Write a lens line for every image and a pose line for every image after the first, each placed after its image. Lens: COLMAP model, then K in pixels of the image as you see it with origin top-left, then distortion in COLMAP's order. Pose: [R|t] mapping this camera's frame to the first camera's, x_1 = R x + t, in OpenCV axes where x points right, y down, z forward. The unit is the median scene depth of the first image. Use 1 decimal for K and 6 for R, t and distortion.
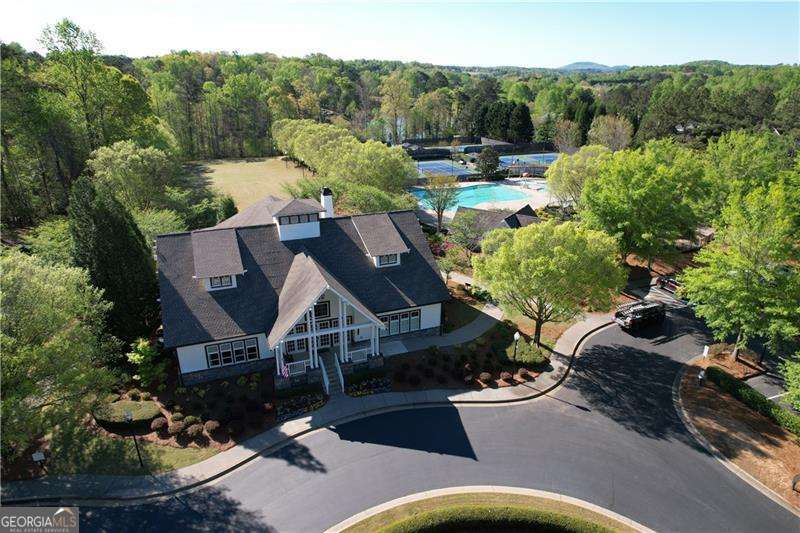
lens RADIAL K [[490.2, 0, 400.0], [0, 490.2, 266.5], [0, 0, 1]] dist [-0.001945, -0.000246]
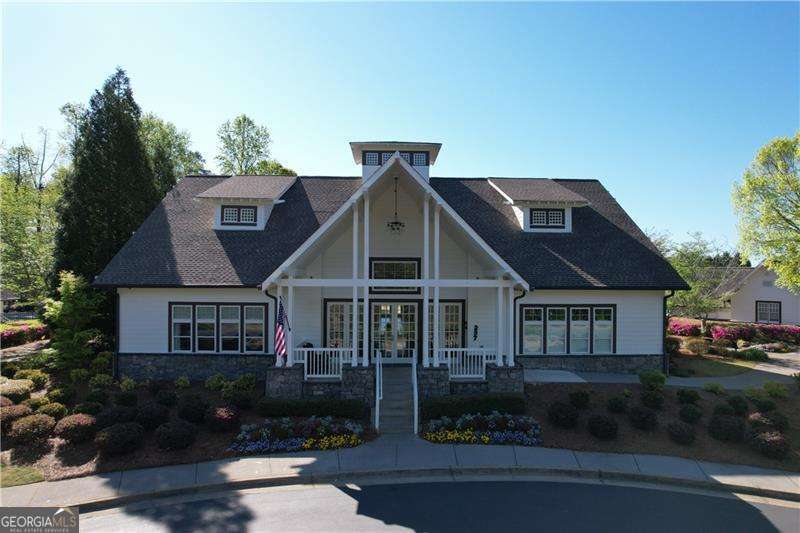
lens RADIAL K [[514.9, 0, 400.0], [0, 514.9, 266.5], [0, 0, 1]] dist [0.004397, 0.003233]
pose [[0.940589, 0.005852, -0.339496, 0.016961], [-0.122711, 0.938132, -0.323805, 0.271366], [0.316598, 0.346227, 0.883115, 0.578346]]
